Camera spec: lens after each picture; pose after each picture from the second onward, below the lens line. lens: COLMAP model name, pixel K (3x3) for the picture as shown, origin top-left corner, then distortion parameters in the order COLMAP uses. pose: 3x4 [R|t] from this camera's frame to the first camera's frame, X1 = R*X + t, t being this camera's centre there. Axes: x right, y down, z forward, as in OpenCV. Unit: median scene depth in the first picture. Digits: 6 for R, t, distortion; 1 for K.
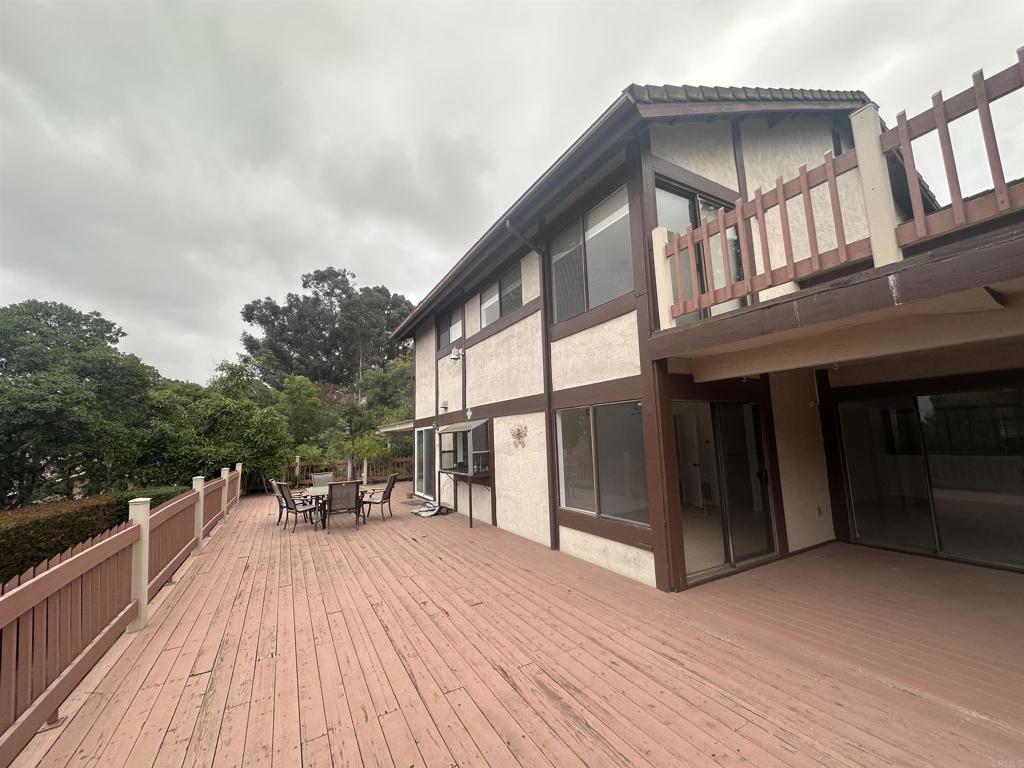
lens RADIAL K [[406.8, 0, 510.4], [0, 406.8, 386.9], [0, 0, 1]] dist [0.000155, 0.000330]
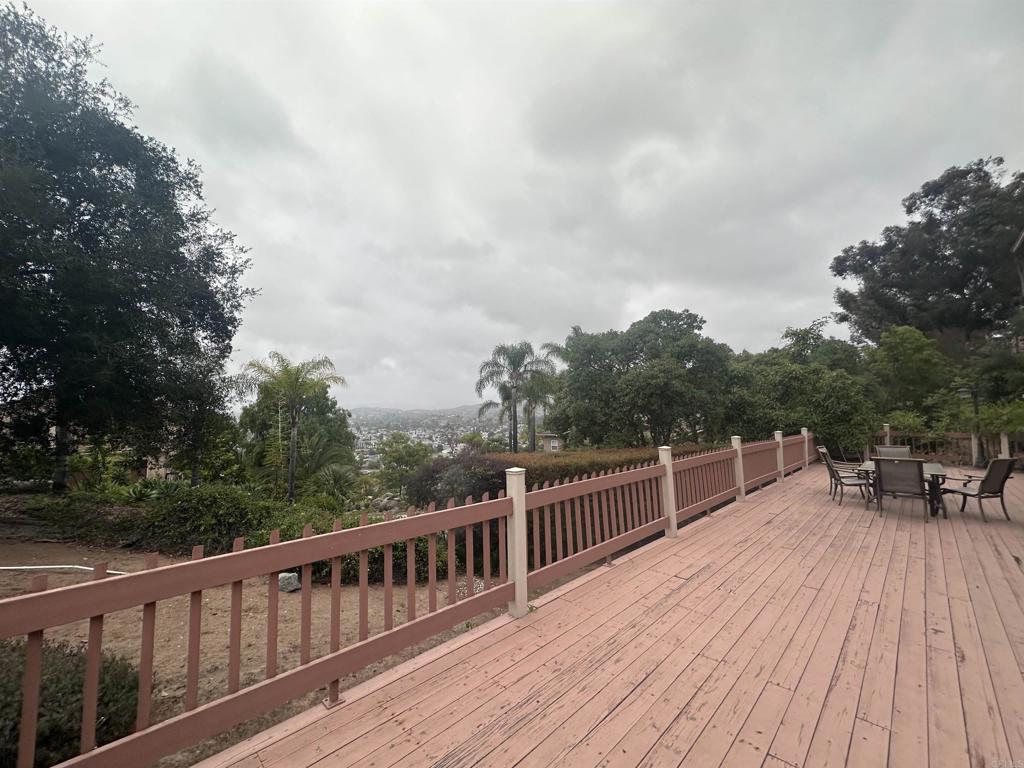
lens RADIAL K [[406.8, 0, 510.4], [0, 406.8, 386.9], [0, 0, 1]] dist [0.000155, 0.000330]
pose [[0.274347, -0.031782, -0.961106, 0.139238], [0.117242, 0.993103, 0.000627, 0.002249], [0.954457, -0.112854, 0.276181, 0.054278]]
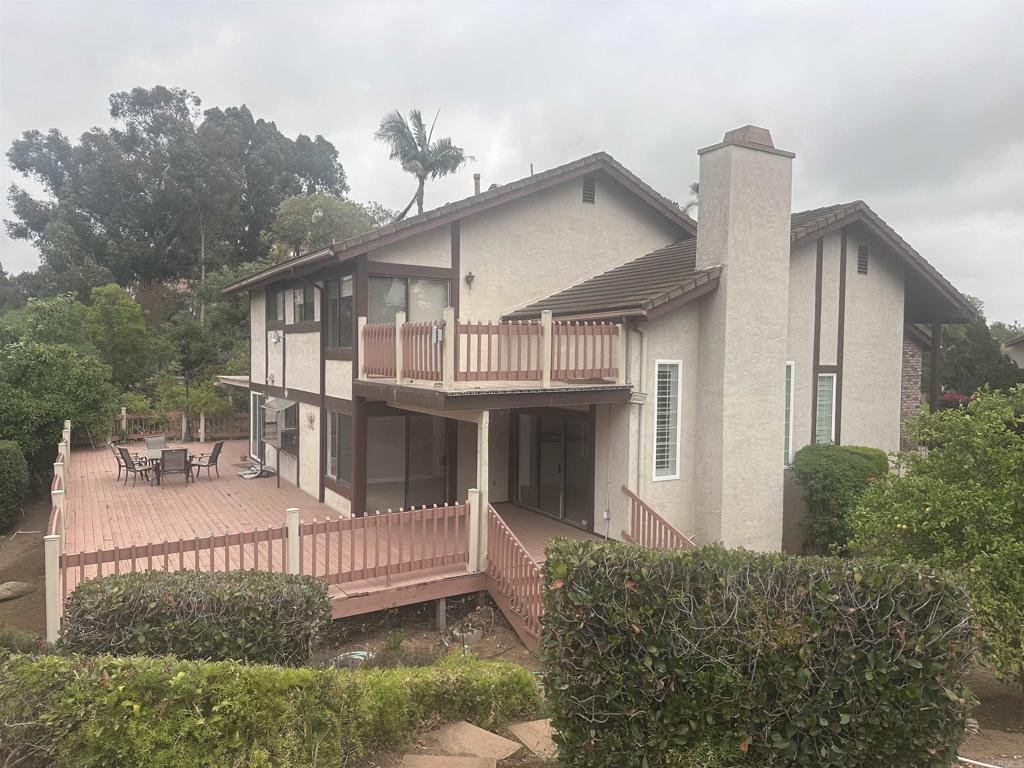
lens RADIAL K [[708.0, 0, 539.3], [0, 708.0, 378.5], [0, 0, 1]] dist [-0.007669, -0.000091]
pose [[0.995752, 0.042935, 0.081452, 0.453754], [-0.055486, 0.985765, 0.158708, -0.337198], [-0.073478, -0.162554, 0.983960, -1.028642]]
